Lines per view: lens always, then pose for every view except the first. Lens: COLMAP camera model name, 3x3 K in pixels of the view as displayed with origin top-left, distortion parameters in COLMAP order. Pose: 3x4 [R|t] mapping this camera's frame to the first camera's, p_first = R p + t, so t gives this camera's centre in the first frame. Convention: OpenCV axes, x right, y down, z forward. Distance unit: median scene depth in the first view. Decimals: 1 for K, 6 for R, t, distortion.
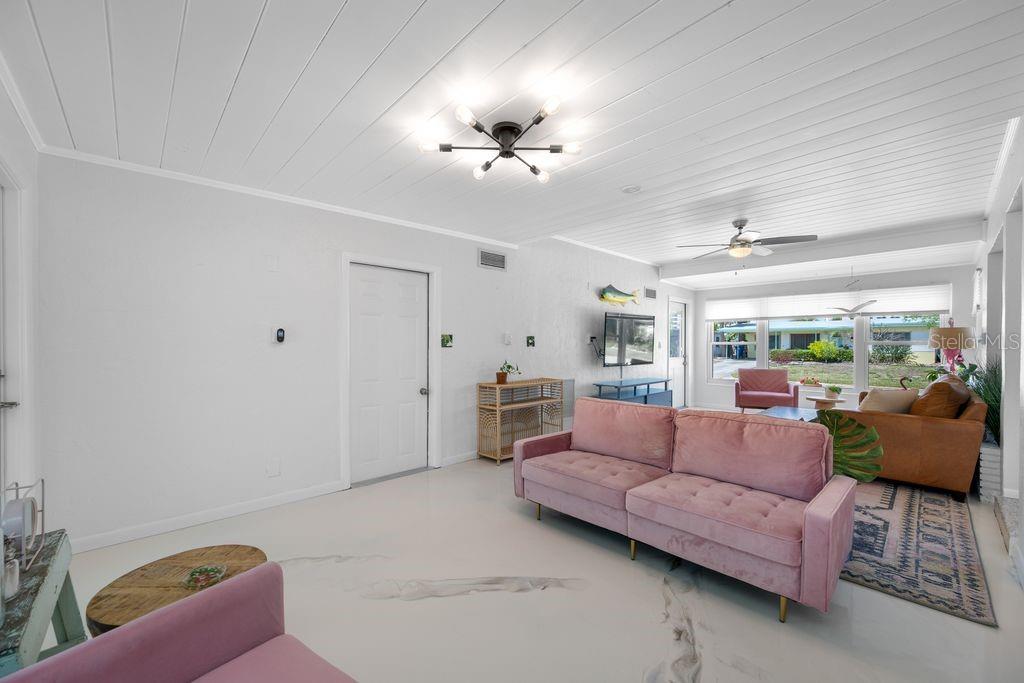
lens RADIAL K [[404.6, 0, 518.8], [0, 404.6, 343.4], [0, 0, 1]] dist [0.001215, 0.000165]
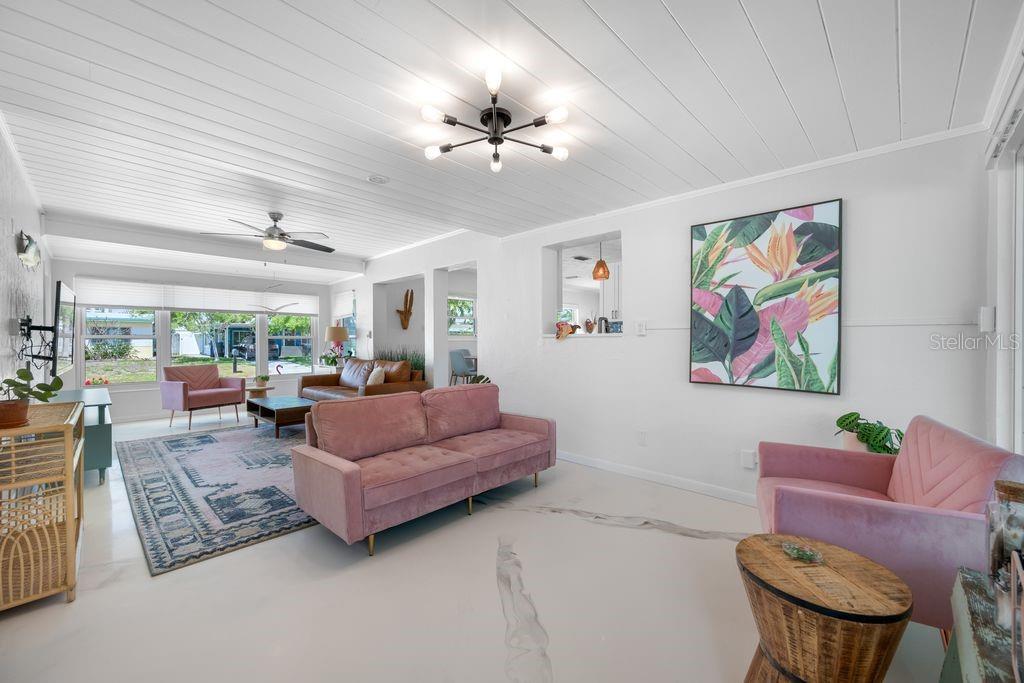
lens RADIAL K [[404.6, 0, 518.8], [0, 404.6, 342.7], [0, 0, 1]] dist [0.001215, 0.000165]
pose [[-0.052918, -0.008641, 0.998561, -0.153707], [-0.000893, 0.999963, 0.008605, 0.001764], [-0.998598, -0.000436, -0.052924, 0.146072]]
